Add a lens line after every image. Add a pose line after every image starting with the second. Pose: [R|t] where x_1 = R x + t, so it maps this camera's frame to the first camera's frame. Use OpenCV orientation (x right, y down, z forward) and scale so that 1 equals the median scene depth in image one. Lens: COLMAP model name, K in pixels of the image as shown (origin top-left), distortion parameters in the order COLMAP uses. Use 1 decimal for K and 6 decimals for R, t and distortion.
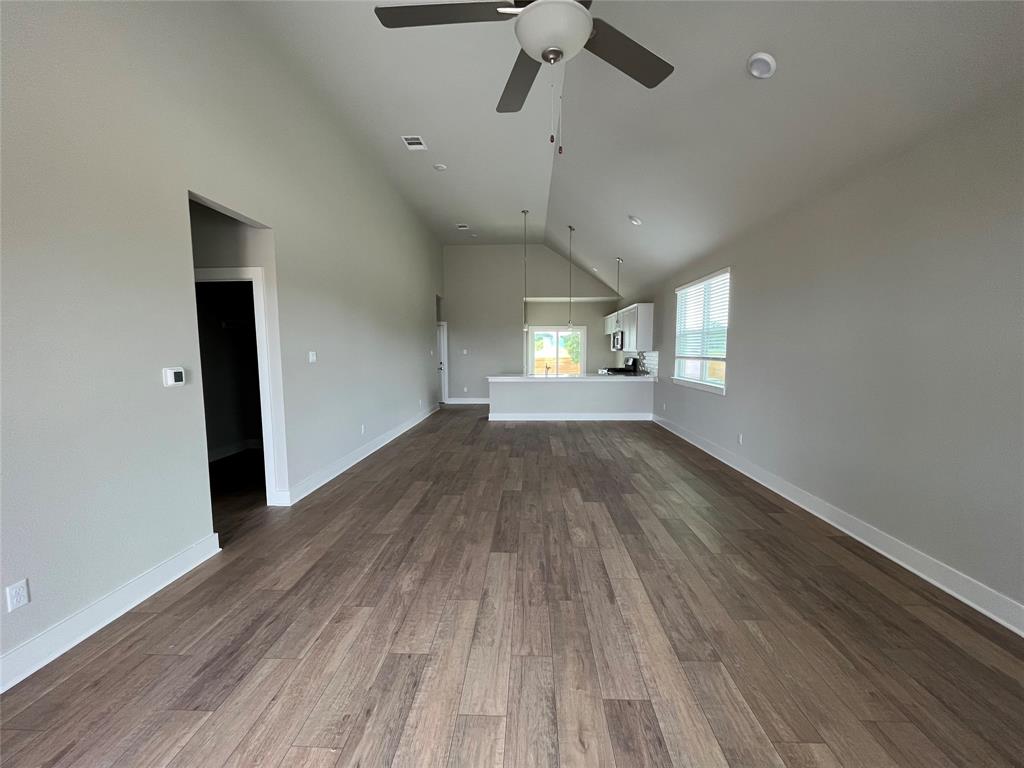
lens RADIAL K [[411.7, 0, 514.2], [0, 411.7, 385.3], [0, 0, 1]] dist [-0.001243, -0.000111]
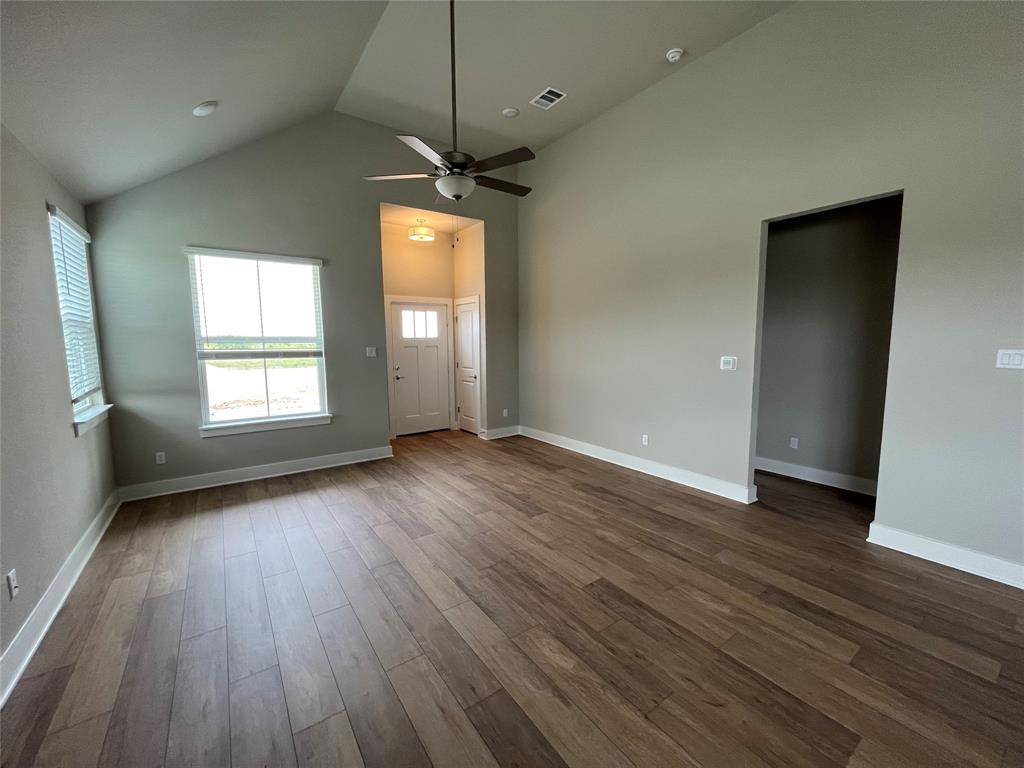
lens RADIAL K [[411.7, 0, 507.9], [0, 411.7, 382.9], [0, 0, 1]] dist [-0.001243, -0.000111]
pose [[-0.796873, 0.074768, -0.599502, 0.656643], [-0.039746, 0.983675, 0.175512, -0.169965], [0.602837, 0.163689, -0.780893, 1.625642]]
